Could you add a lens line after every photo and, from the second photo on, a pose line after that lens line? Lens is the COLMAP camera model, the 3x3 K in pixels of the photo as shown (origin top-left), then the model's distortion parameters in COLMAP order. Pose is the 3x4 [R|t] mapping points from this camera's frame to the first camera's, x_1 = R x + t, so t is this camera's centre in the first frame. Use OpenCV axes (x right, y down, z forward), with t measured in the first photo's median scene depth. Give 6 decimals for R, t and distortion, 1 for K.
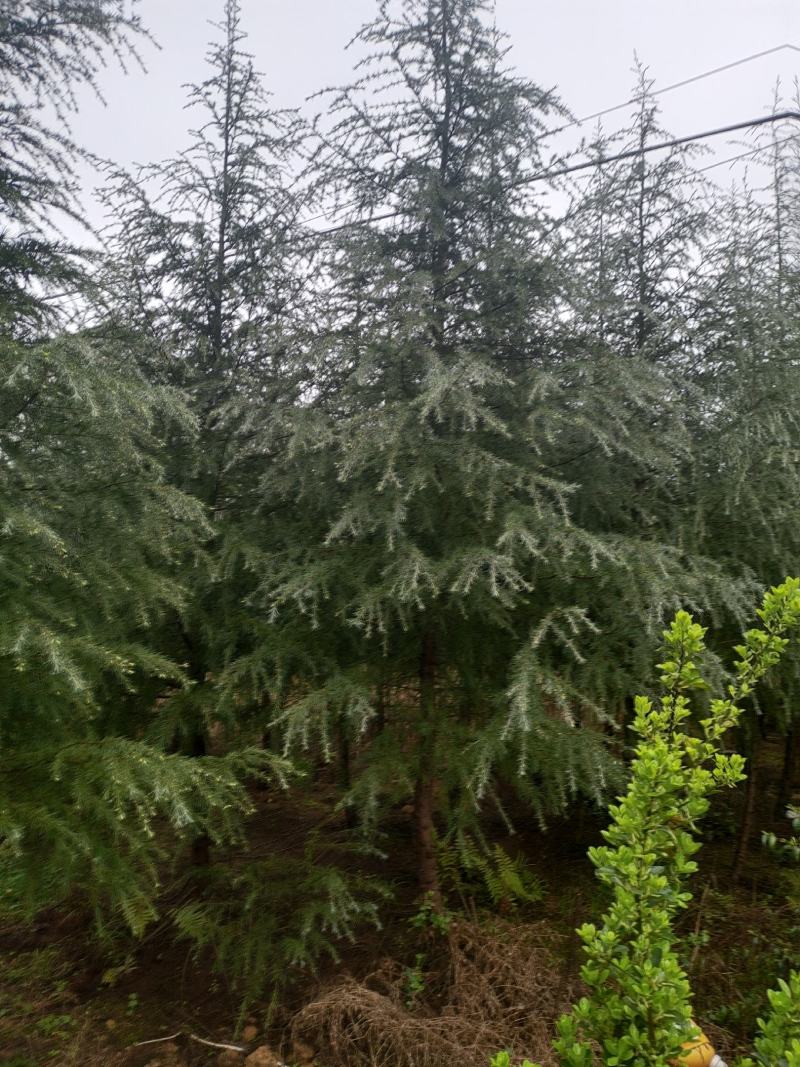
lens RADIAL K [[800.7, 0, 369.1], [0, 800.7, 534.8], [0, 0, 1]] dist [0.059683, -0.066987]
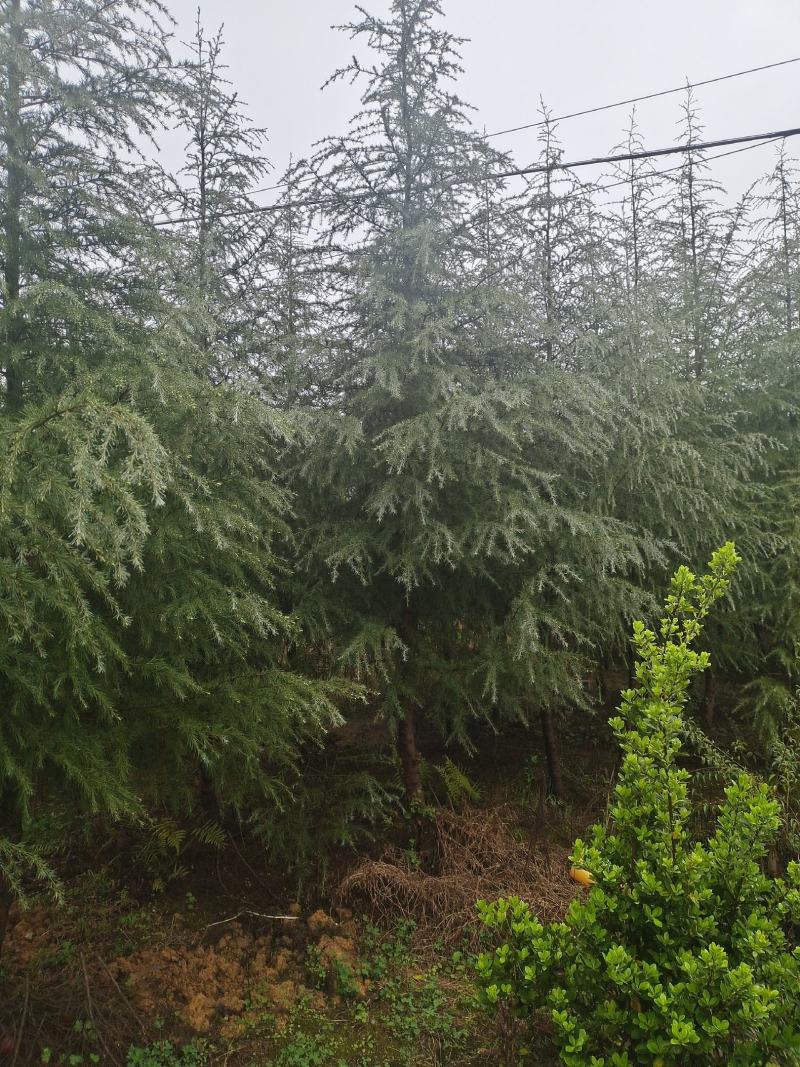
lens RADIAL K [[800.7, 0, 369.1], [0, 800.7, 534.8], [0, 0, 1]] dist [0.059683, -0.066987]
pose [[0.980584, -0.026751, 0.194264, -0.292647], [0.016936, 0.998503, 0.052011, -0.033449], [-0.195365, -0.047712, 0.979569, -0.255268]]
